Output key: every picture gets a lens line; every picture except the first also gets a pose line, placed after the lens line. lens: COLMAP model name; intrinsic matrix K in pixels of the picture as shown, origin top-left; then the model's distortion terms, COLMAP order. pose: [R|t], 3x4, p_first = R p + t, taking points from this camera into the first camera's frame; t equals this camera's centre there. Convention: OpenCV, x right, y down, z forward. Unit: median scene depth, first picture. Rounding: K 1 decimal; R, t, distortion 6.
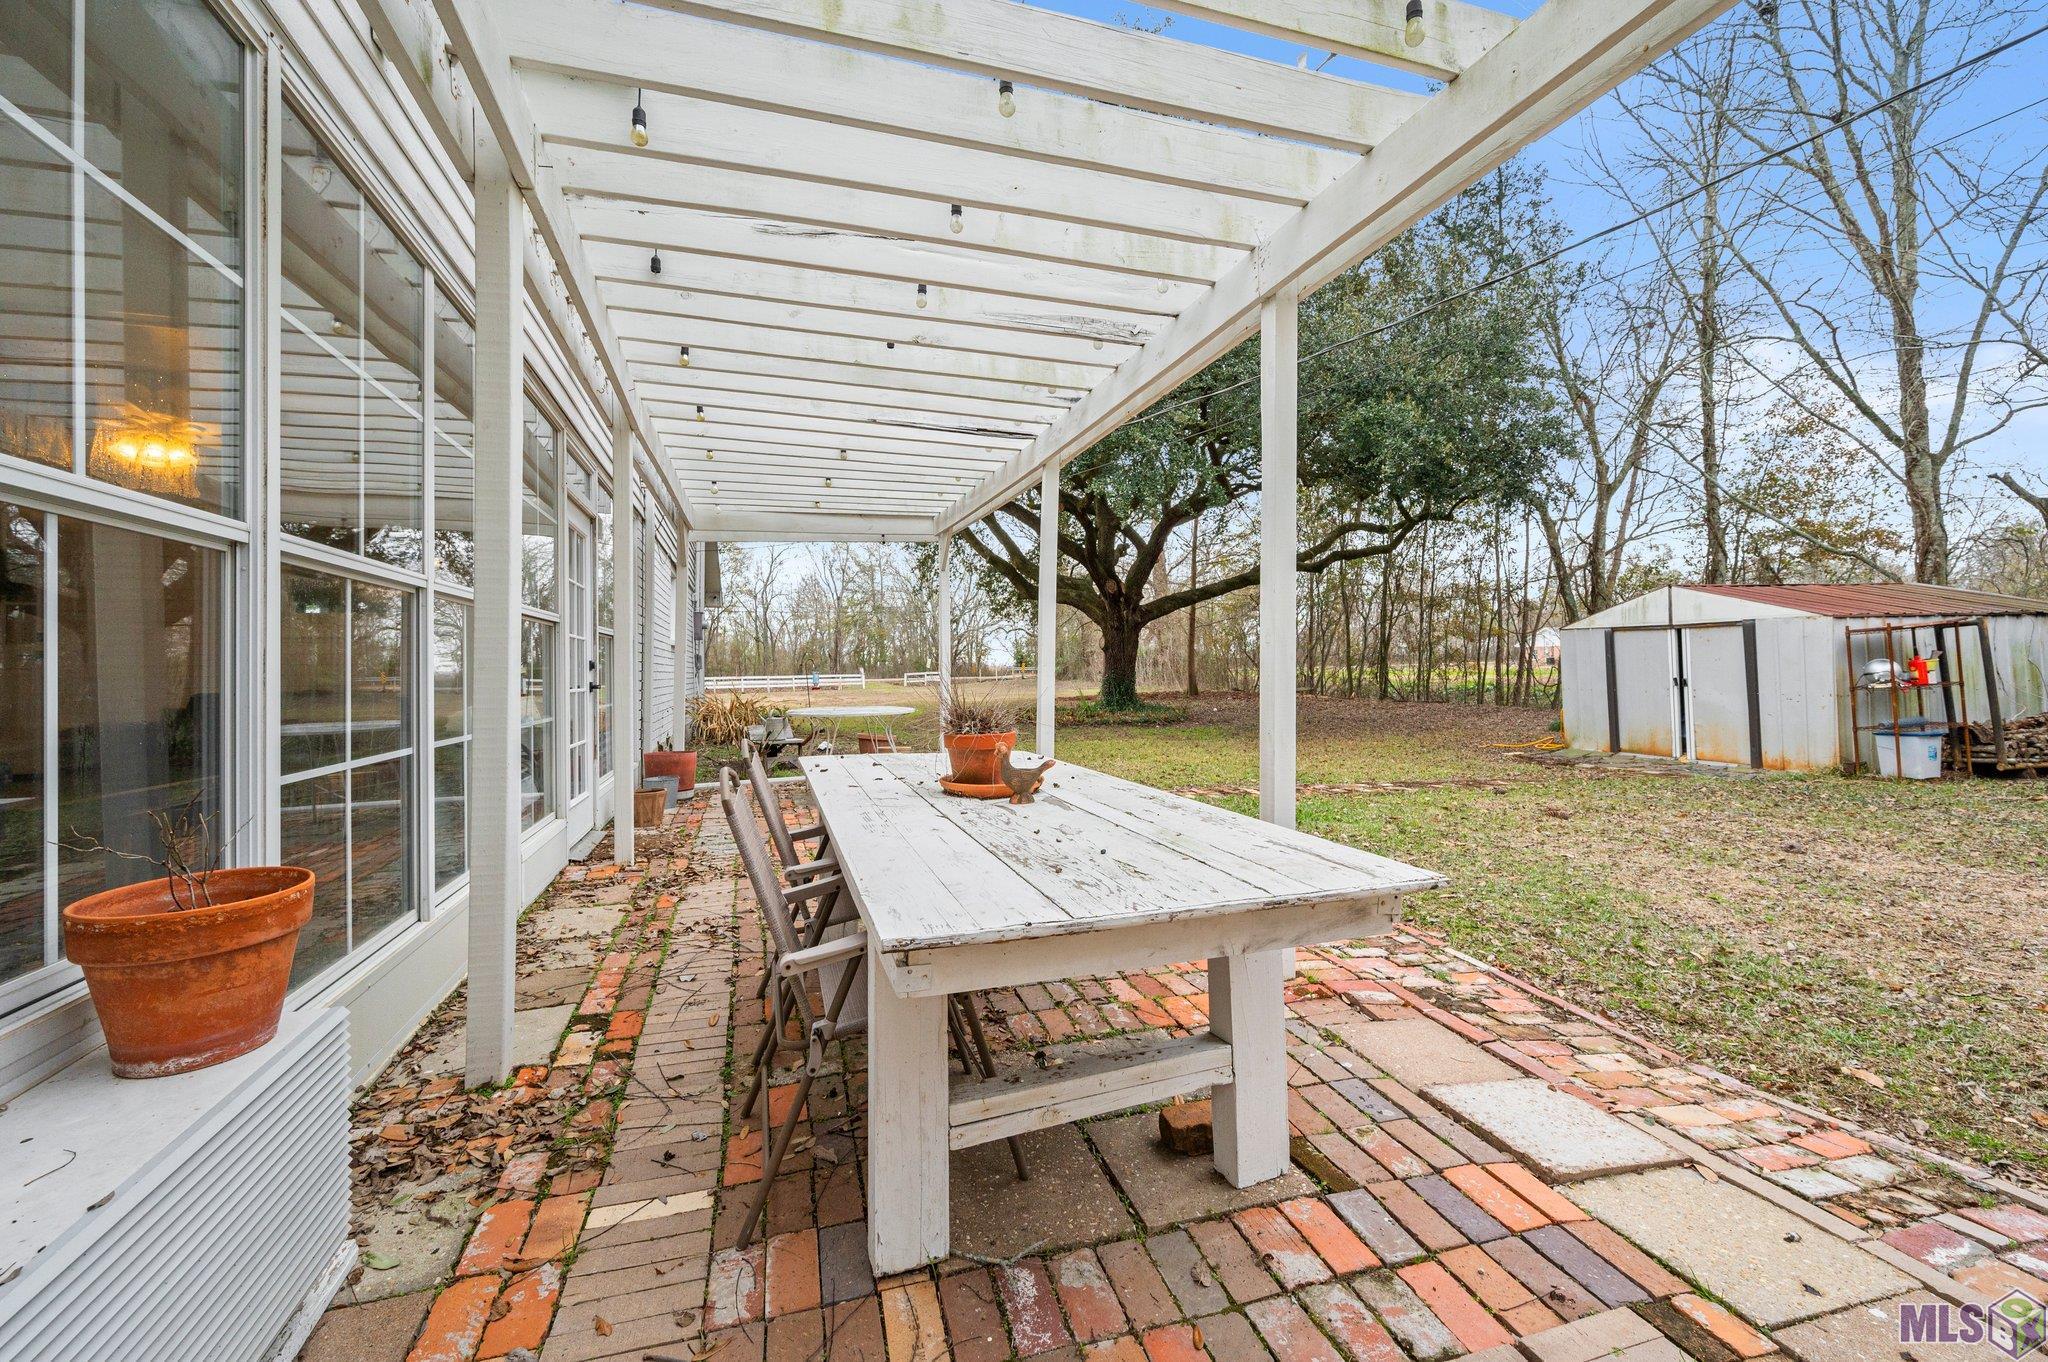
lens RADIAL K [[840.2, 0, 1019.6], [0, 840.2, 668.6], [0, 0, 1]] dist [0.000462, 0.000035]
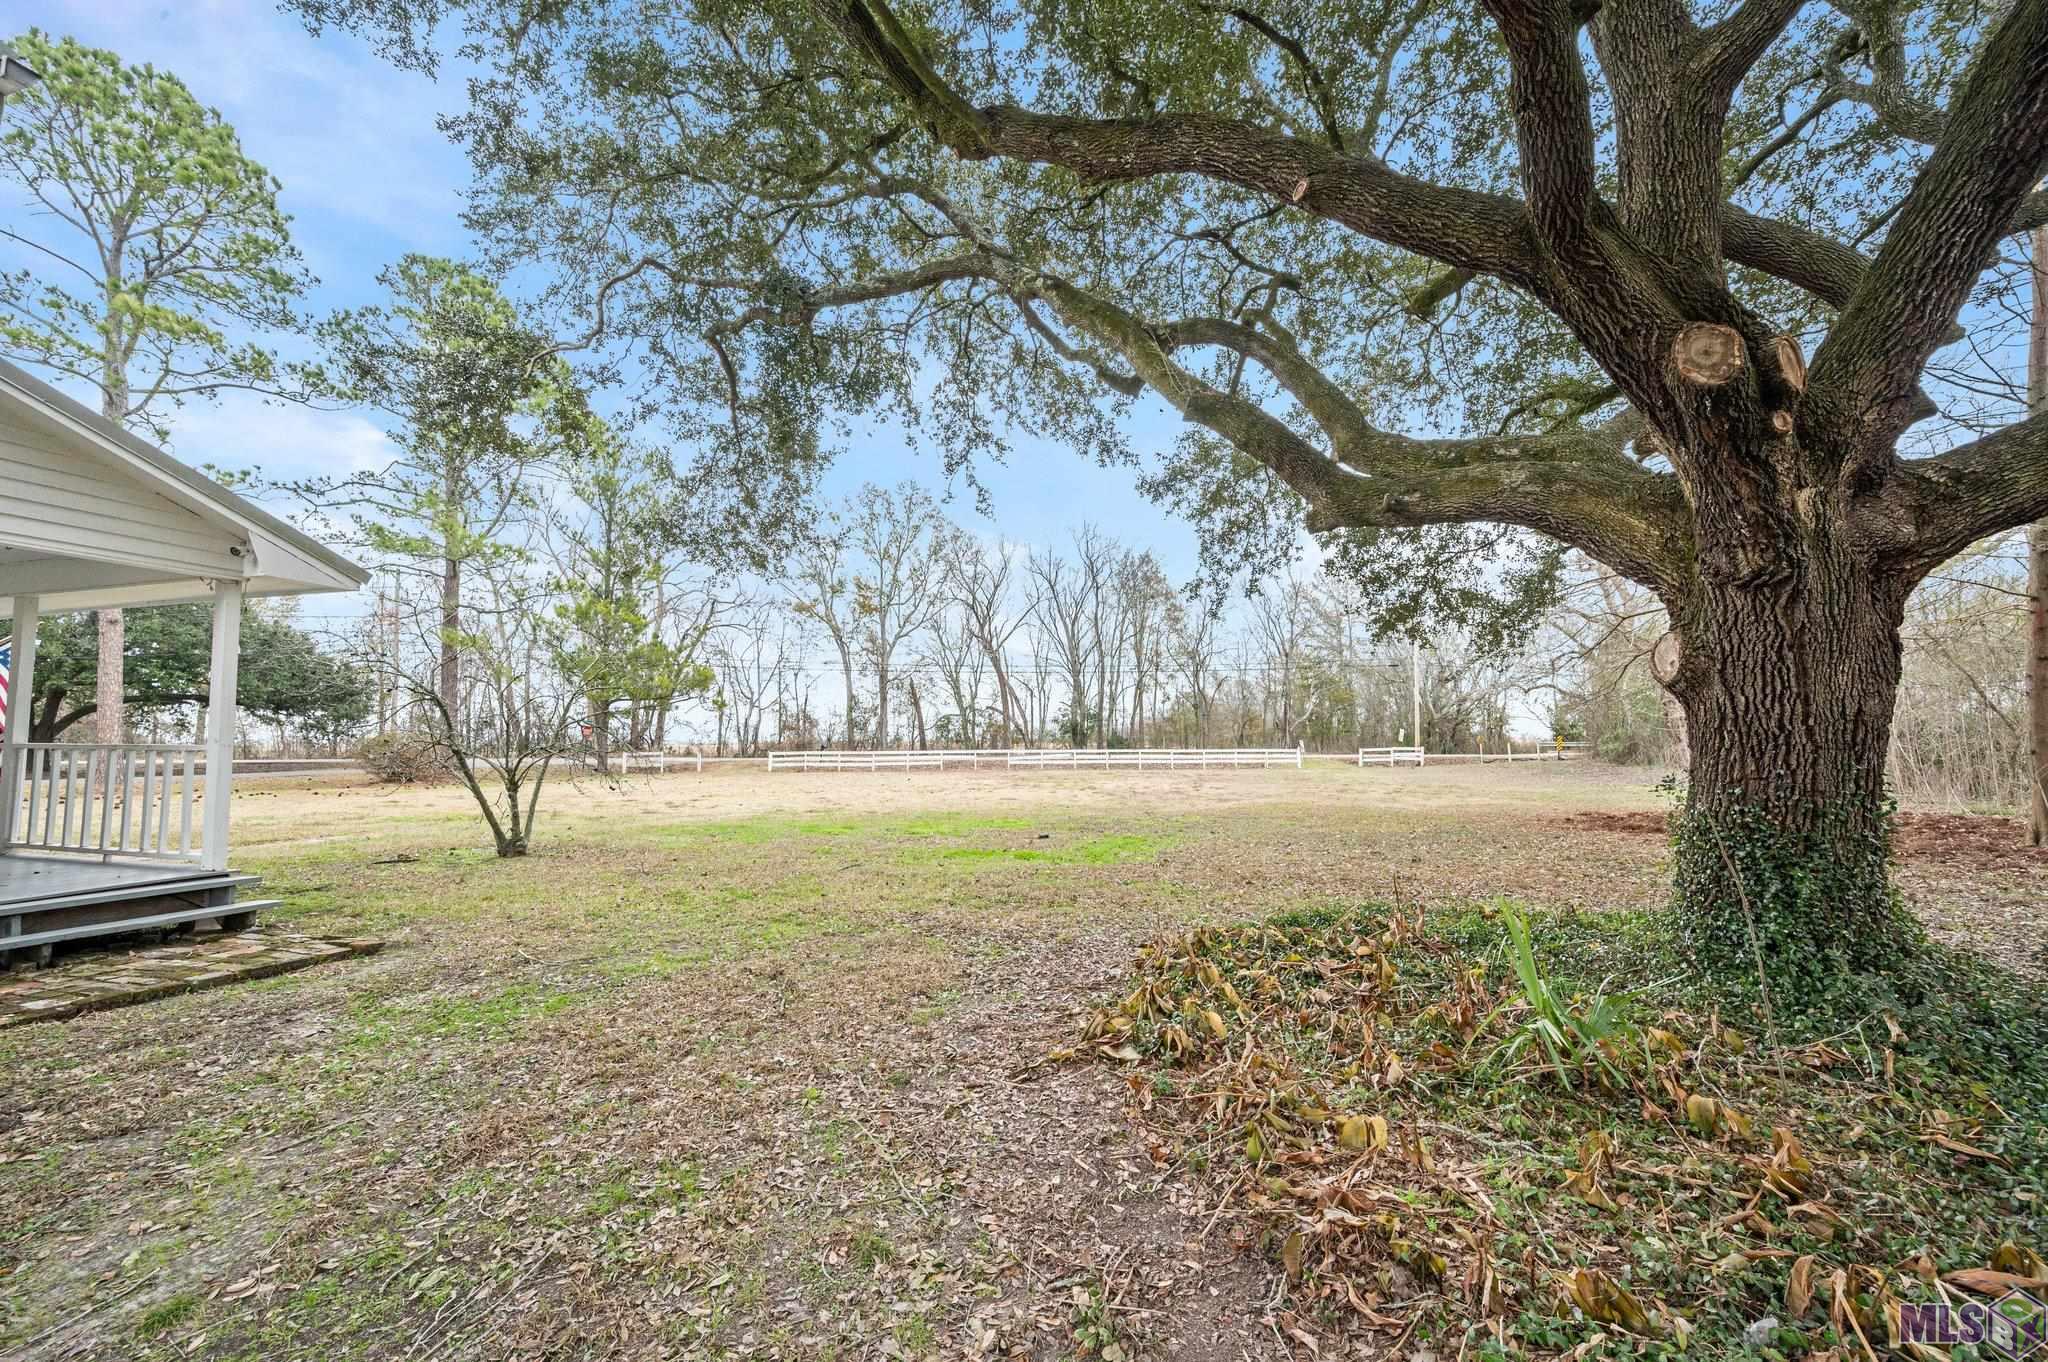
lens RADIAL K [[840.2, 0, 1019.6], [0, 840.2, 668.6], [0, 0, 1]] dist [0.000462, 0.000035]
pose [[0.836330, -0.034317, -0.547152, 0.076863], [-0.011223, 0.996758, -0.079671, -0.008992], [0.548112, 0.072772, 0.833233, 0.728429]]
